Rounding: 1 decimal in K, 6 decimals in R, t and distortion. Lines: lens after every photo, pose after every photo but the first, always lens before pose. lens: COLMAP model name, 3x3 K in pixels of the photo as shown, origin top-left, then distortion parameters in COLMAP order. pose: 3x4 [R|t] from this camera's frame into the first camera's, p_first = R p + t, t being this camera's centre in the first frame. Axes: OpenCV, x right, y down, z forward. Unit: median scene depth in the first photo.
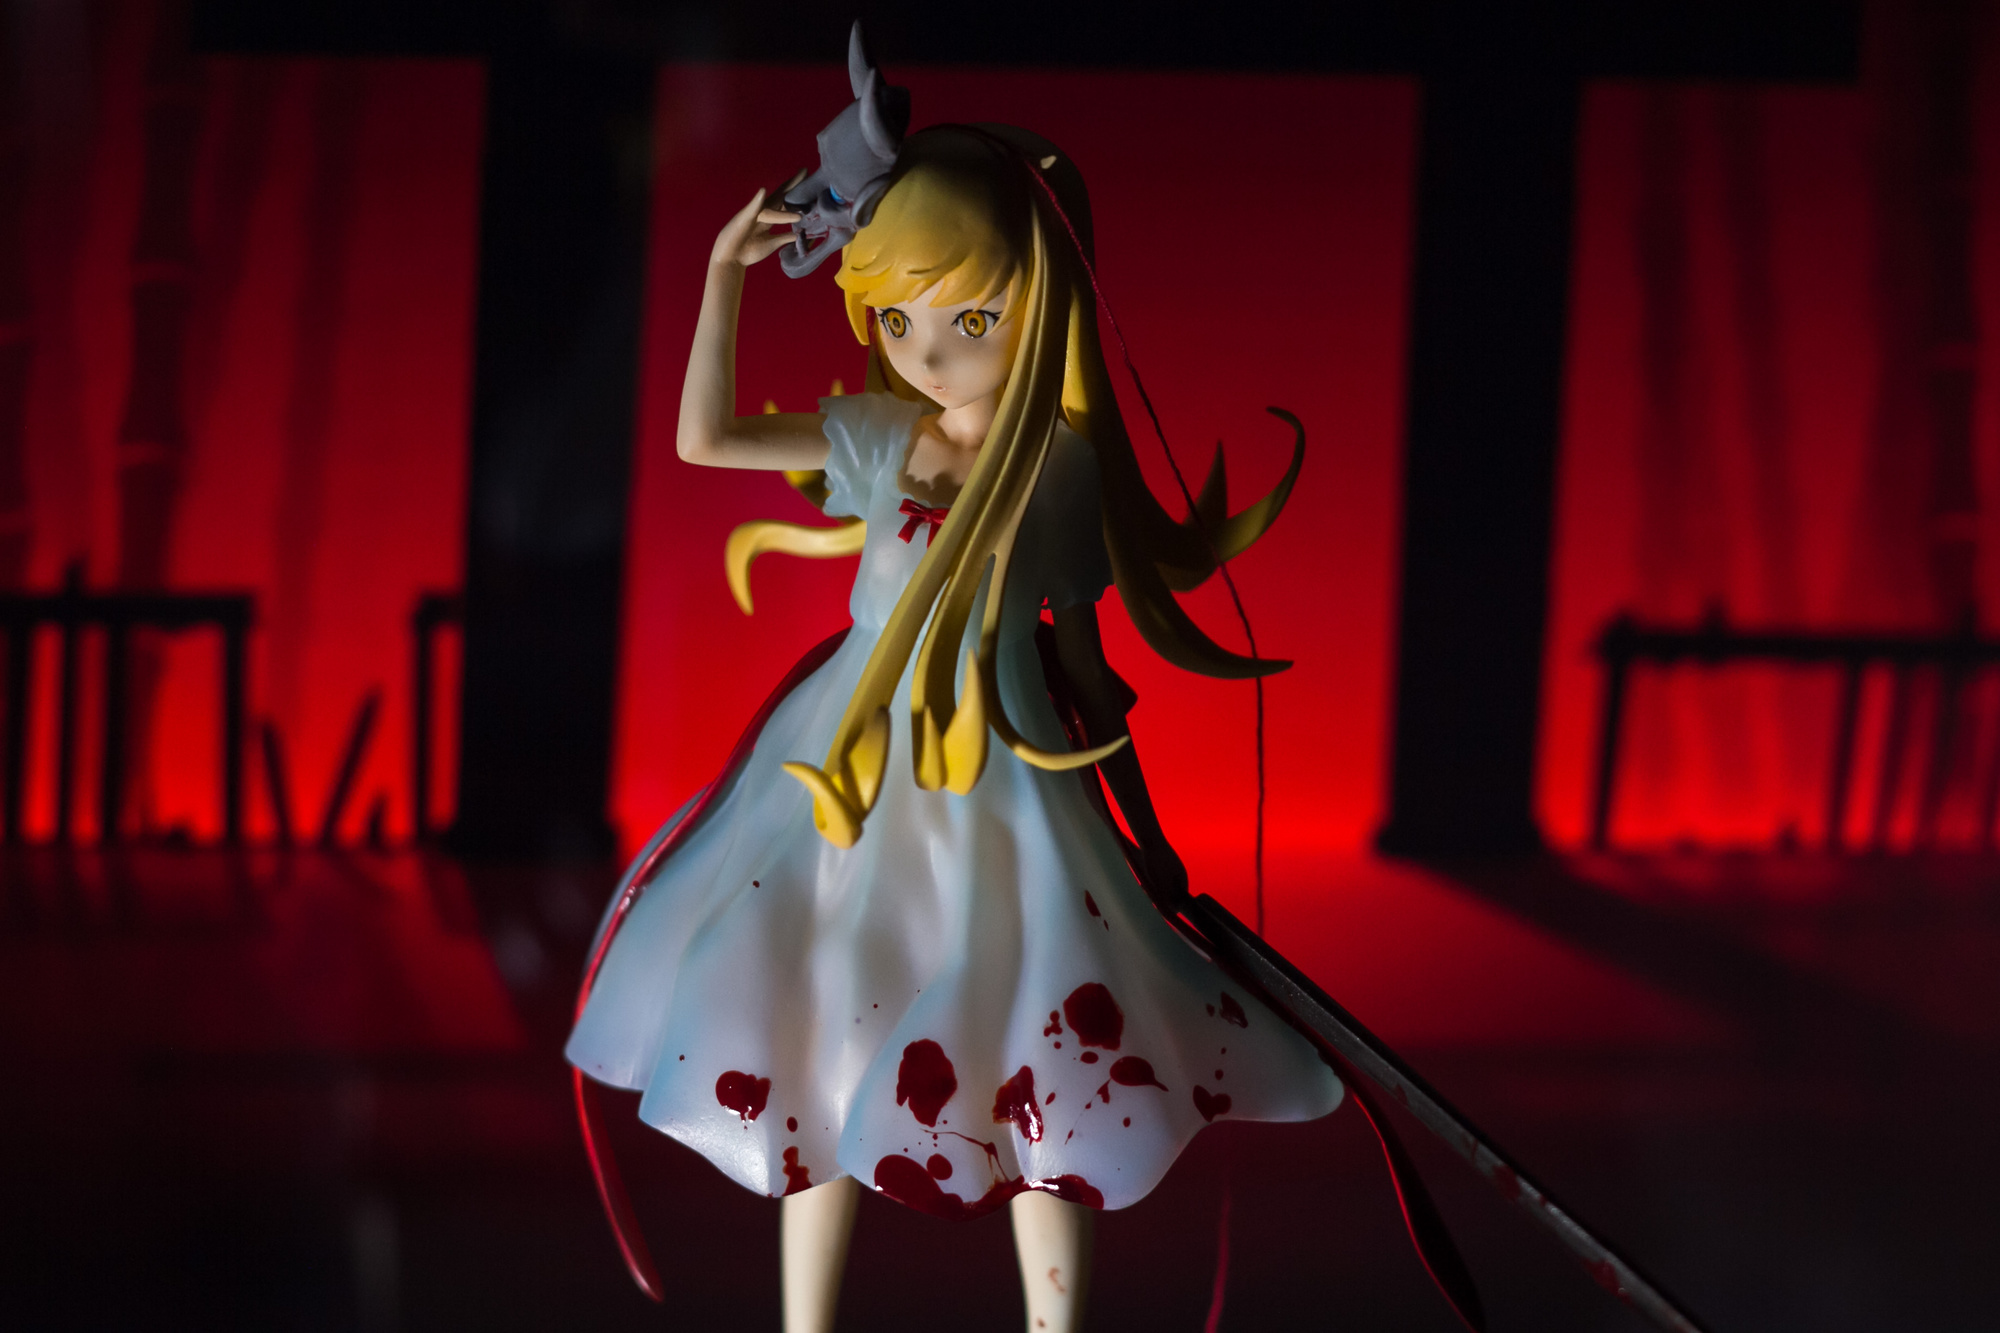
lens RADIAL K [[5237.0, 0, 989.1], [0, 5237.0, 650.7], [0, 0, 1]] dist [-0.123356, 0.000000]
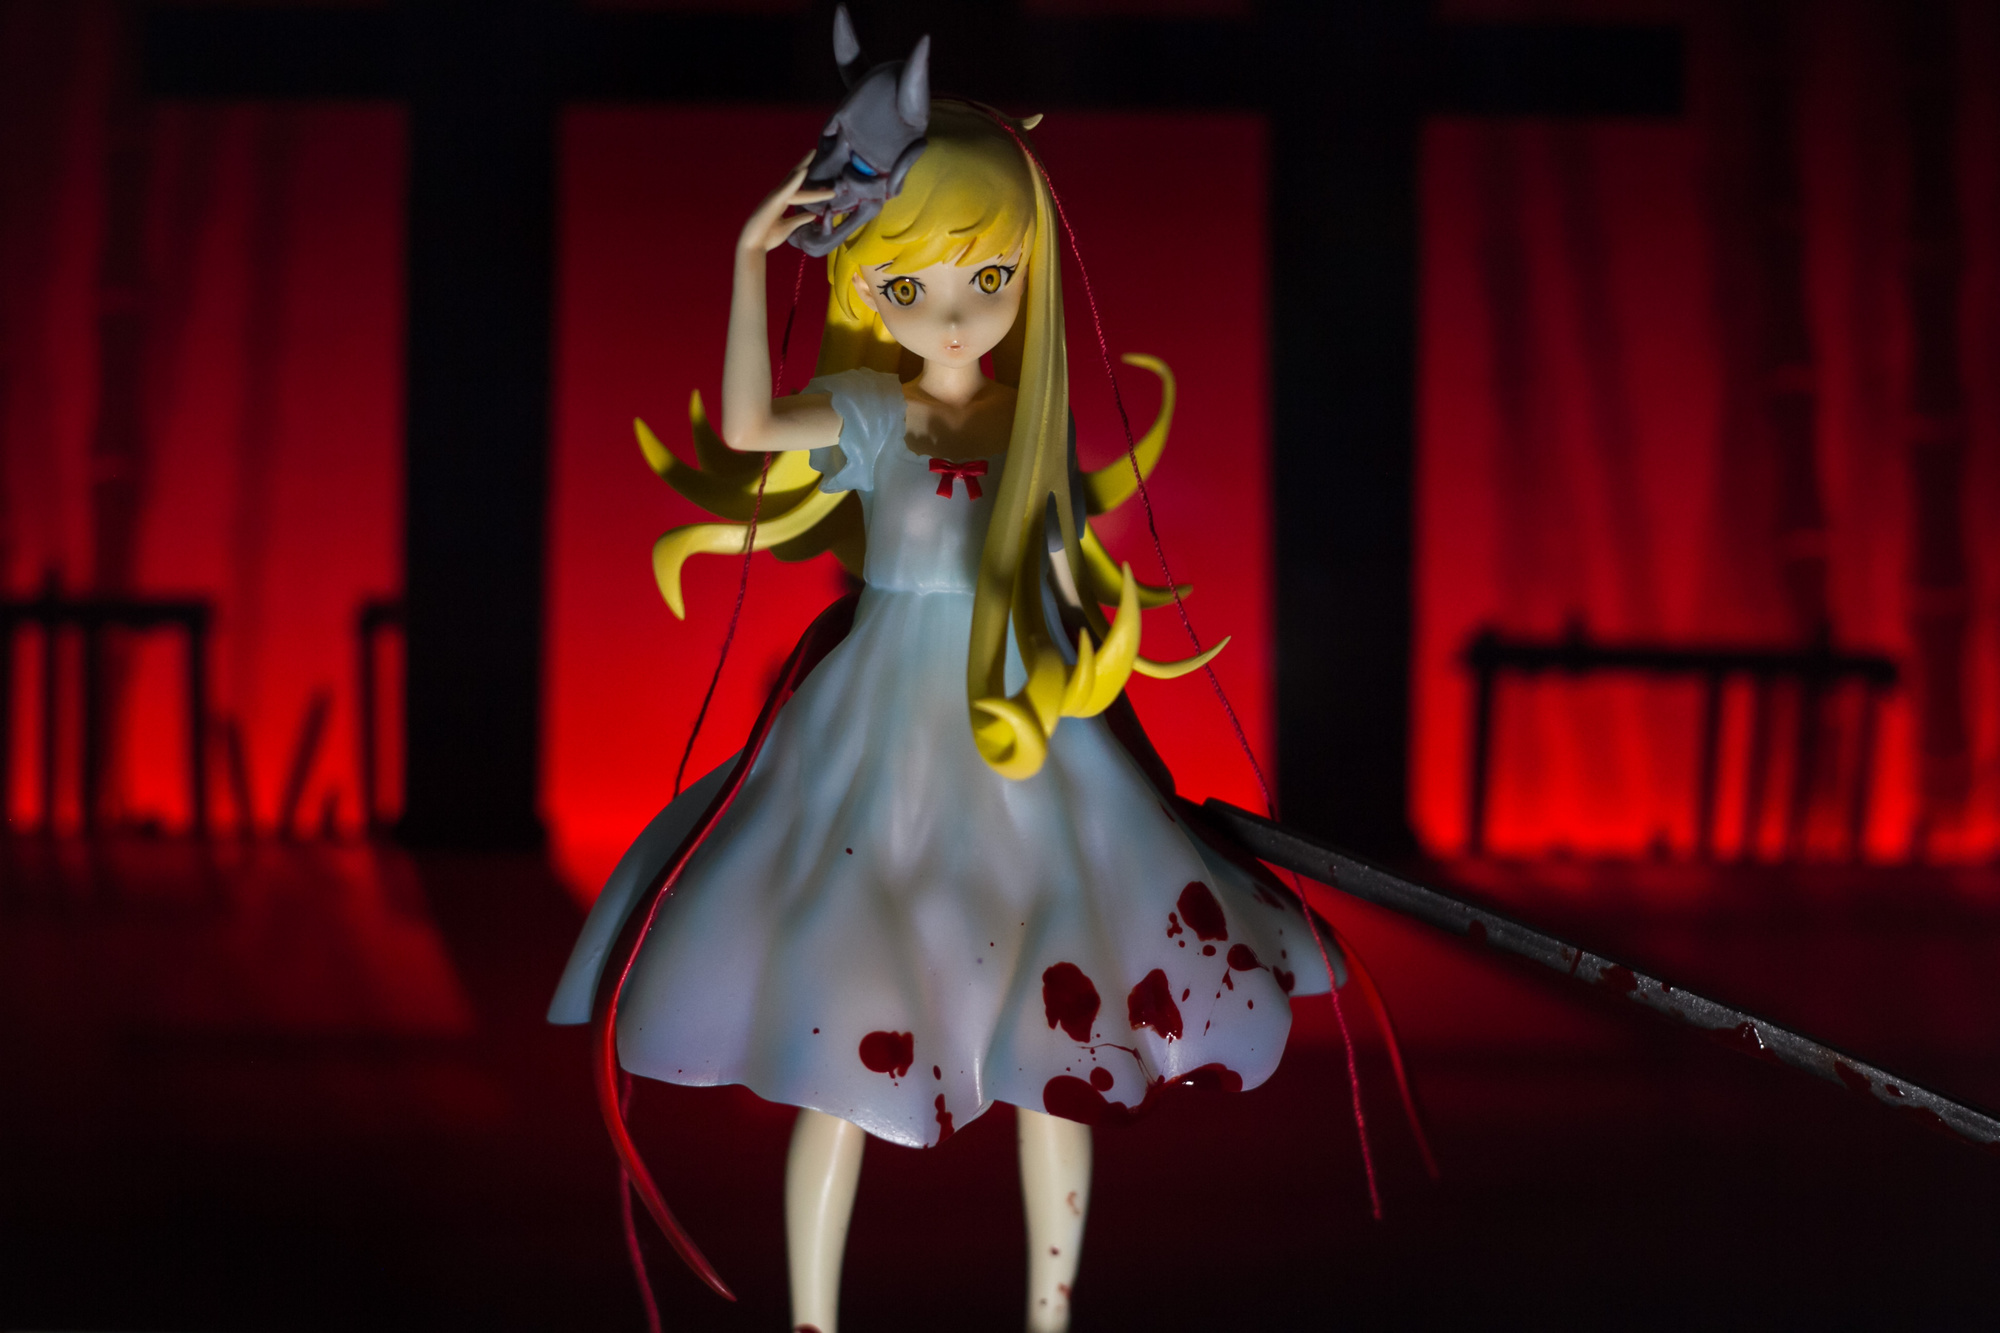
lens RADIAL K [[5237.0, 0, 994.7], [0, 5237.0, 675.8], [0, 0, 1]] dist [-0.123356, 0.000000]
pose [[0.855552, -0.135962, 0.499545, -0.536115], [0.169884, 0.985200, -0.022810, 0.039712], [-0.489051, 0.104380, 0.865987, 0.099682]]
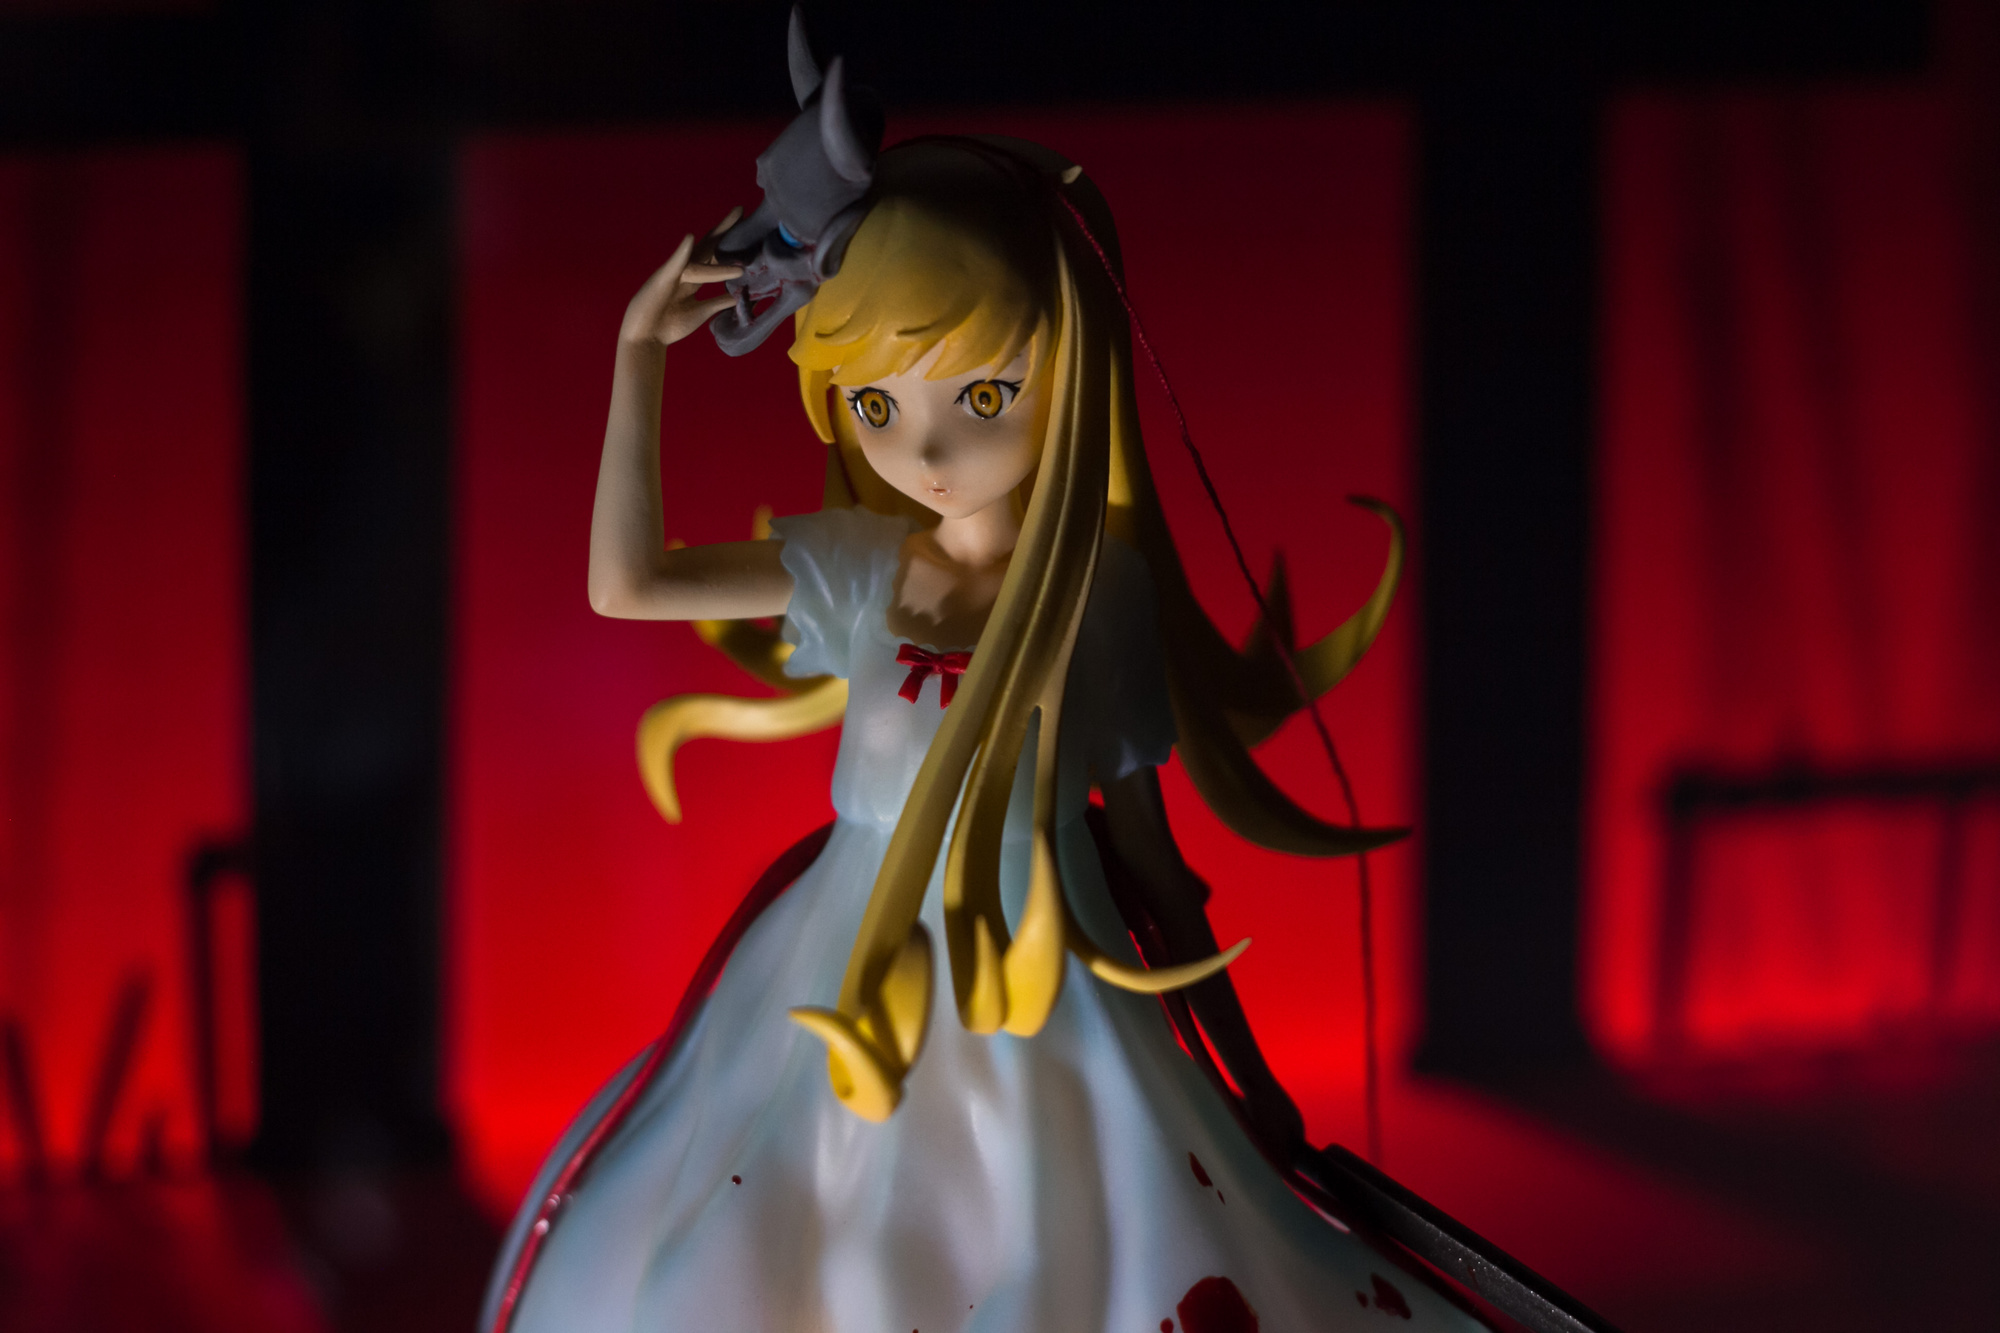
lens RADIAL K [[5237.0, 0, 1005.7], [0, 5237.0, 718.6], [0, 0, 1]] dist [-0.123356, 0.000000]
pose [[0.992839, -0.072826, 0.094699, -0.073323], [0.076297, 0.996520, -0.033565, 0.007536], [-0.091925, 0.040550, 0.994940, 0.264980]]
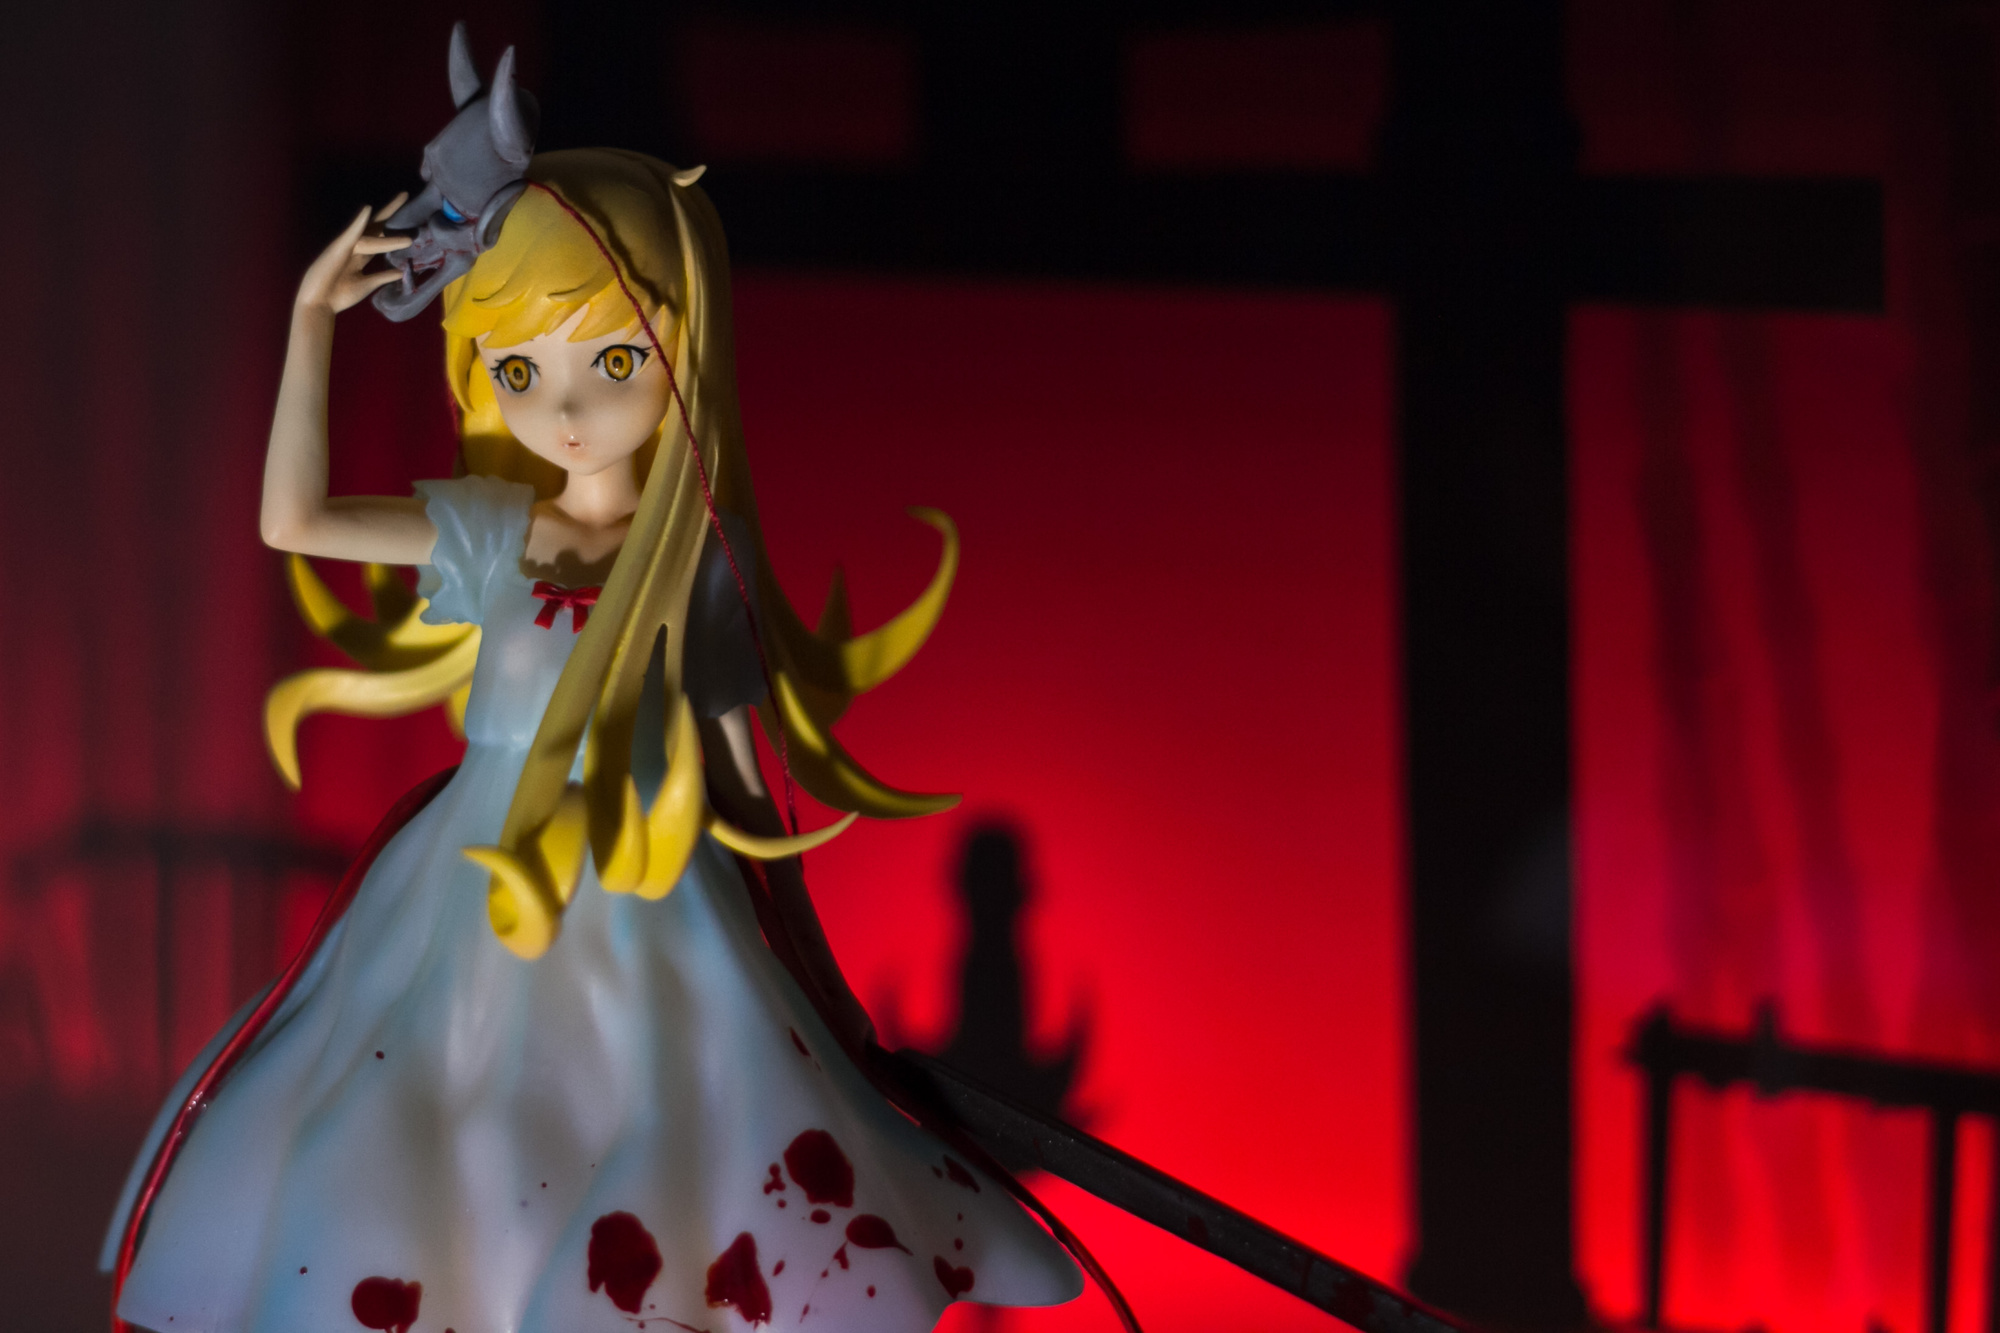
lens RADIAL K [[6054.7, 0, 952.4], [0, 6054.7, 603.3], [0, 0, 1]] dist [-0.129971, 0.000000]
pose [[0.966924, -0.026613, 0.253672, -0.199554], [0.079889, 0.976099, -0.202109, 0.177145], [-0.242230, 0.215689, 0.945940, 0.070240]]
